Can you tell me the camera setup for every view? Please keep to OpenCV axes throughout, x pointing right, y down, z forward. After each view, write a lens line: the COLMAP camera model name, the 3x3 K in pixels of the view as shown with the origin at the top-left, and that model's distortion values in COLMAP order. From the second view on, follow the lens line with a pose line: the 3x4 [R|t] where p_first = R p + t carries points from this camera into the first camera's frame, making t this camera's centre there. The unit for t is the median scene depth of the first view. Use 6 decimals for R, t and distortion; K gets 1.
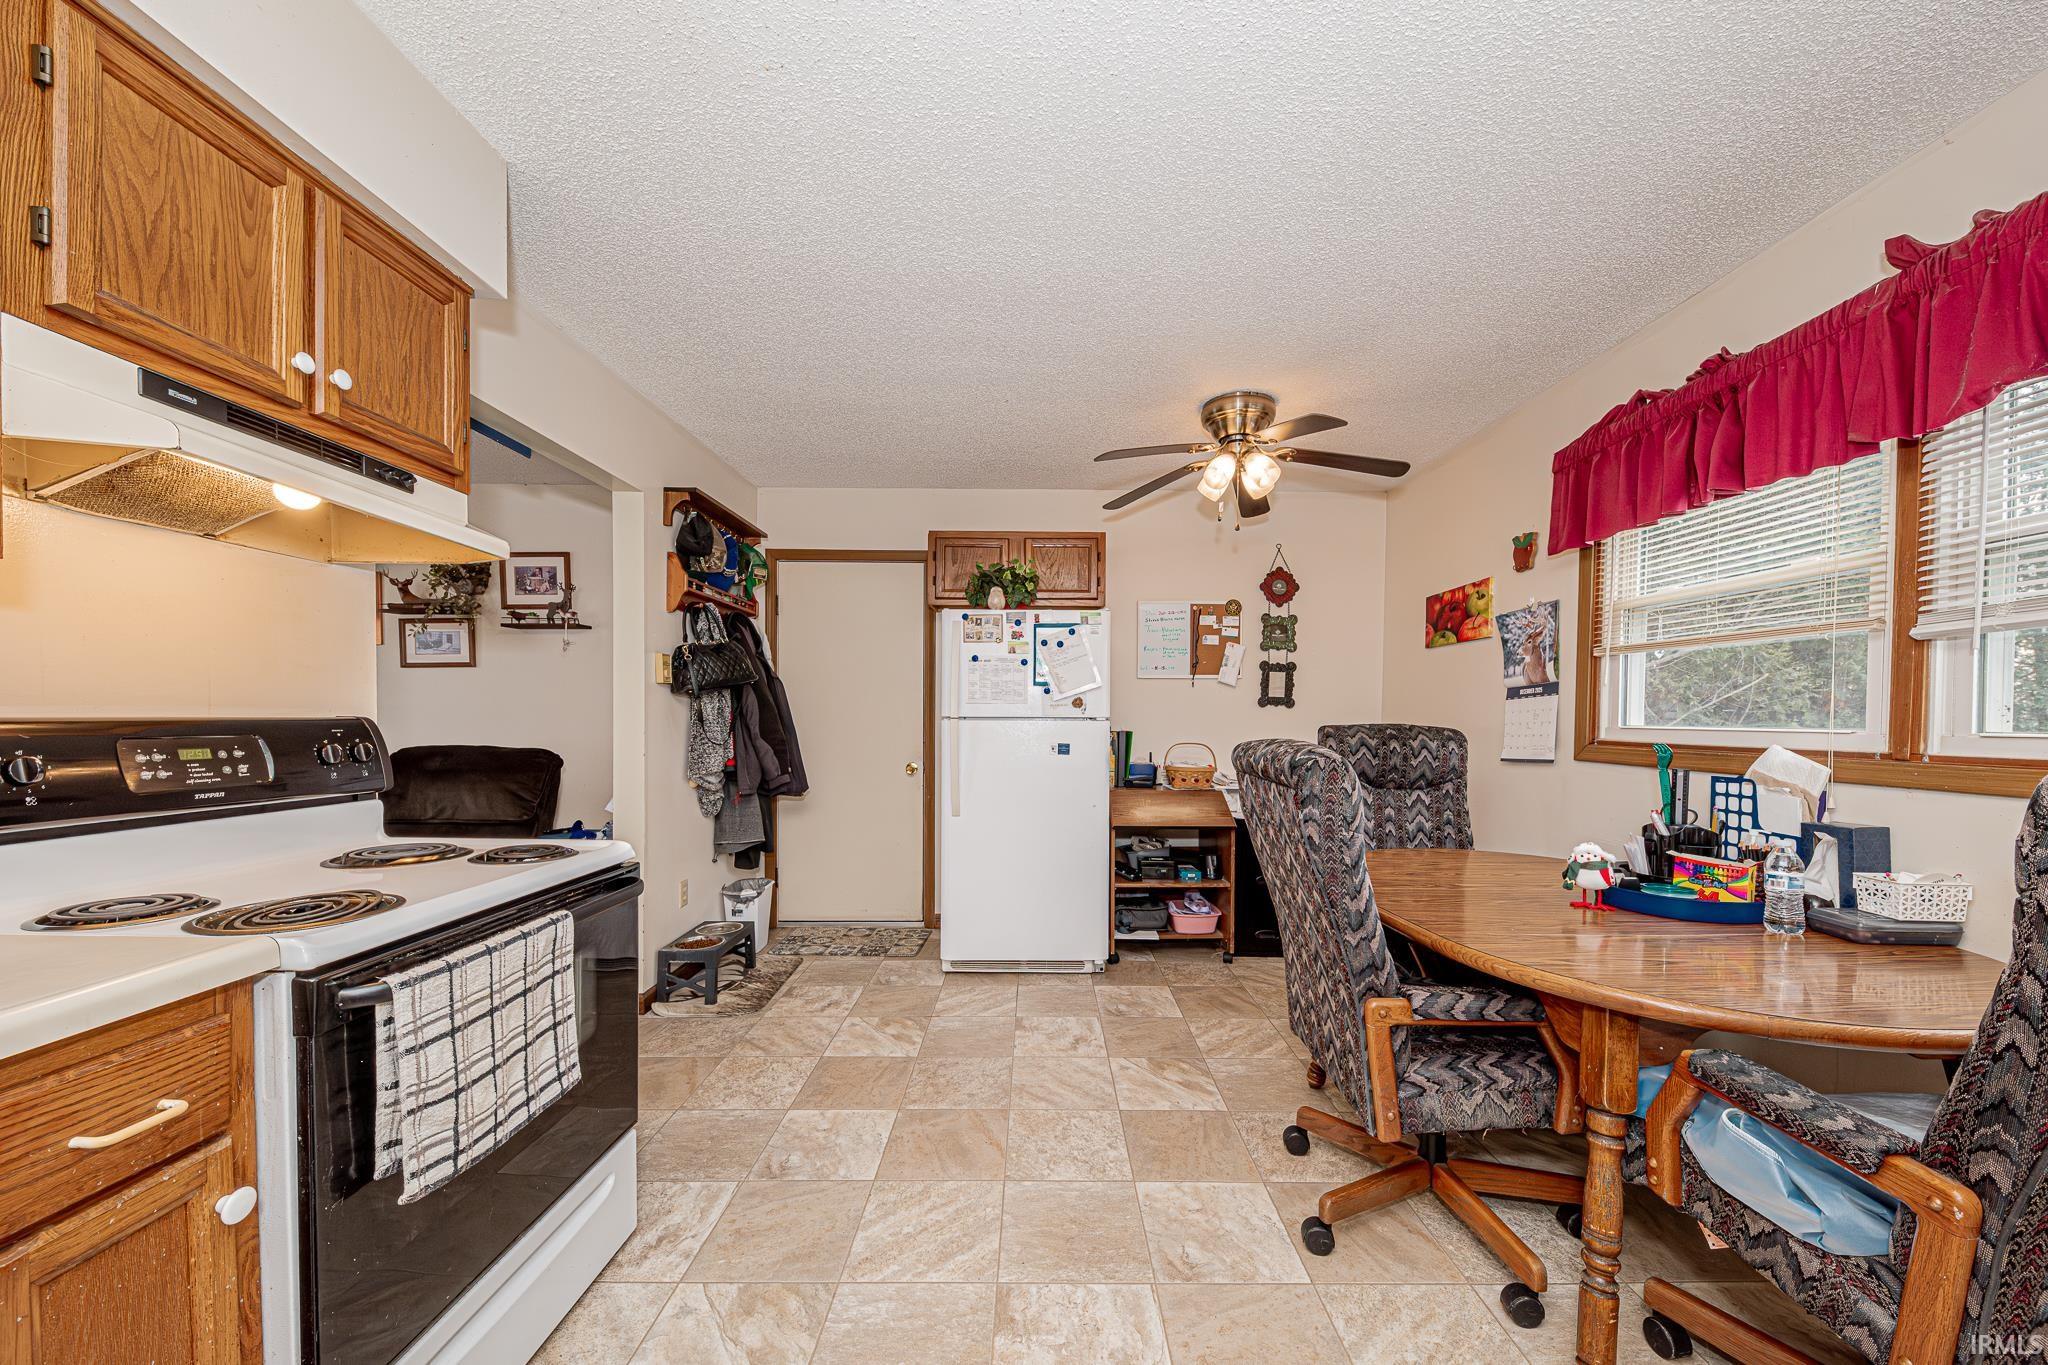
lens RADIAL K [[732.0, 0, 1049.1], [0, 732.0, 727.5], [0, 0, 1]] dist [0.001442, -0.000864]
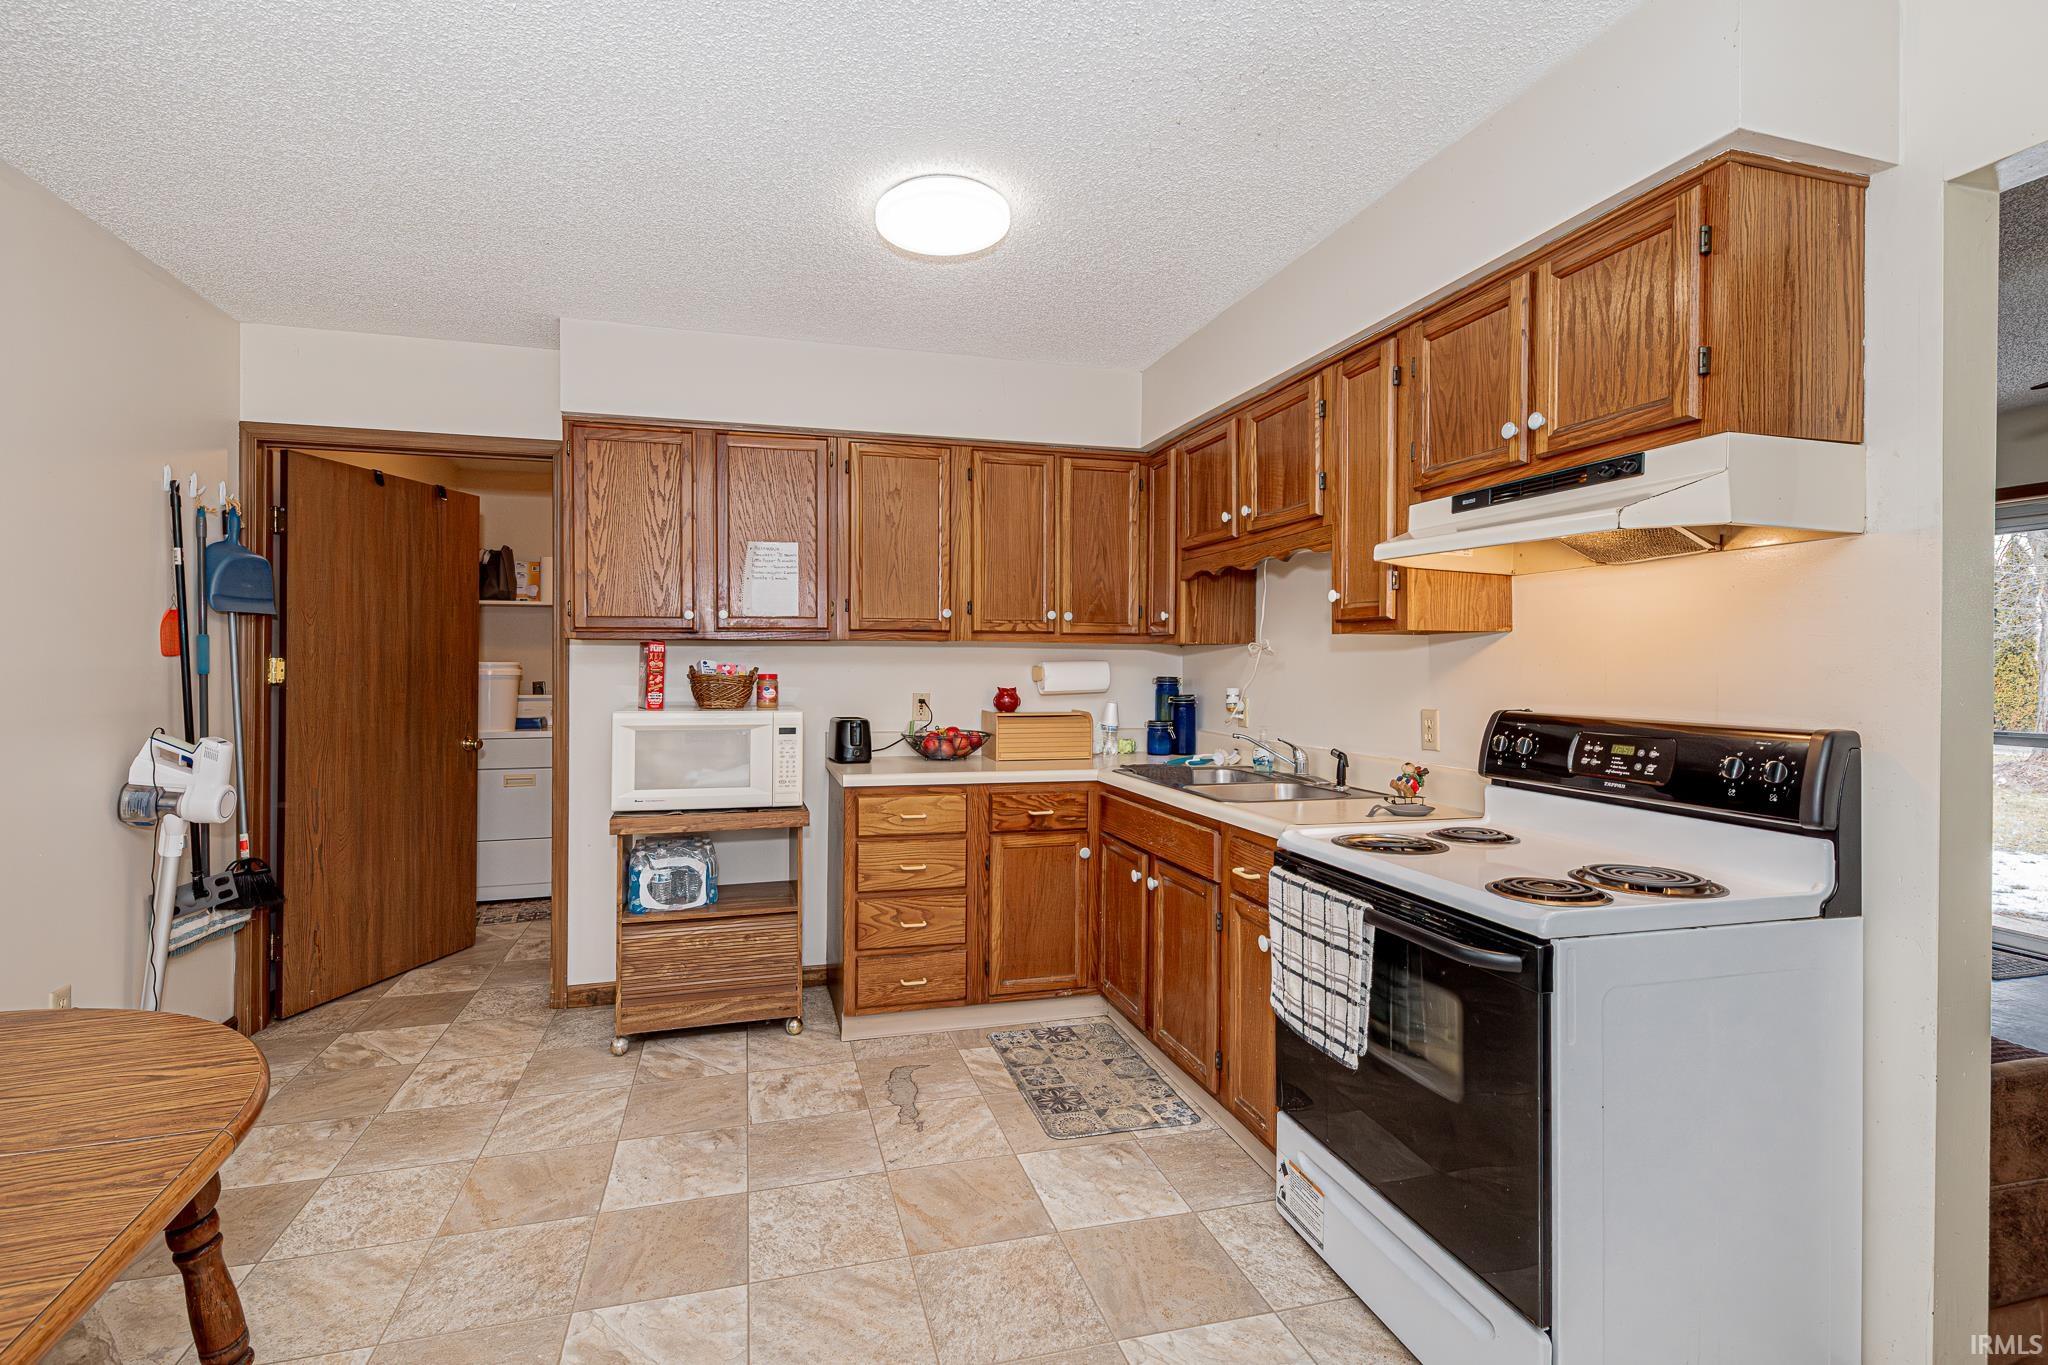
lens RADIAL K [[942.1, 0, 1020.7], [0, 942.1, 672.5], [0, 0, 1]] dist [0.024050, -0.000450]
pose [[-0.958115, -0.007815, -0.286277, 0.221068], [-0.014202, 0.999694, 0.020238, -0.111138], [0.286031, 0.023456, -0.957933, 2.296008]]
